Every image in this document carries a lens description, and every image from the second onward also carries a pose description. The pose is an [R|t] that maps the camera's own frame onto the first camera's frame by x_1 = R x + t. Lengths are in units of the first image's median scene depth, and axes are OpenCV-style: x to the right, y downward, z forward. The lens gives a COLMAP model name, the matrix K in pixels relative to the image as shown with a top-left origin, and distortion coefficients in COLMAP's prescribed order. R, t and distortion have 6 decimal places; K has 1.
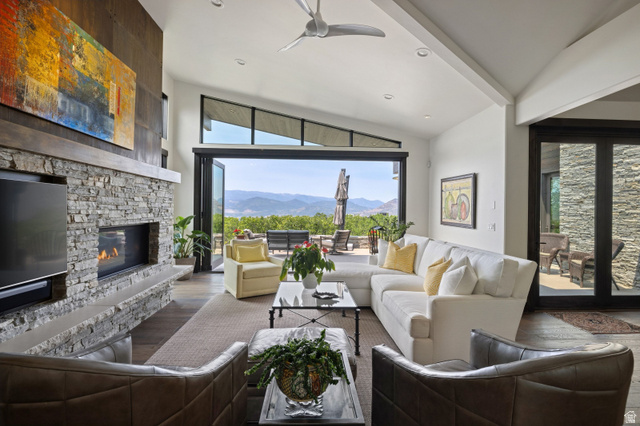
lens RADIAL K [[307.4, 0, 315.4], [0, 307.4, 211.7], [0, 0, 1]] dist [-0.002227, -0.000285]
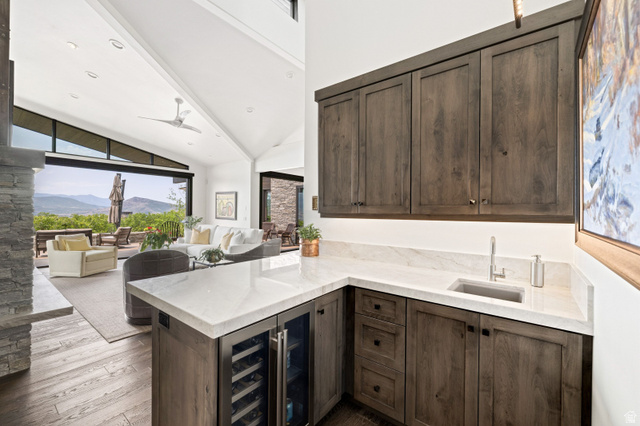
lens RADIAL K [[307.4, 0, 315.4], [0, 307.4, 211.7], [0, 0, 1]] dist [-0.002227, -0.000285]
pose [[0.686941, -0.008622, 0.726662, -0.451007], [0.004252, 0.999960, 0.007846, -0.008906], [-0.726701, -0.002300, 0.686950, -0.576040]]
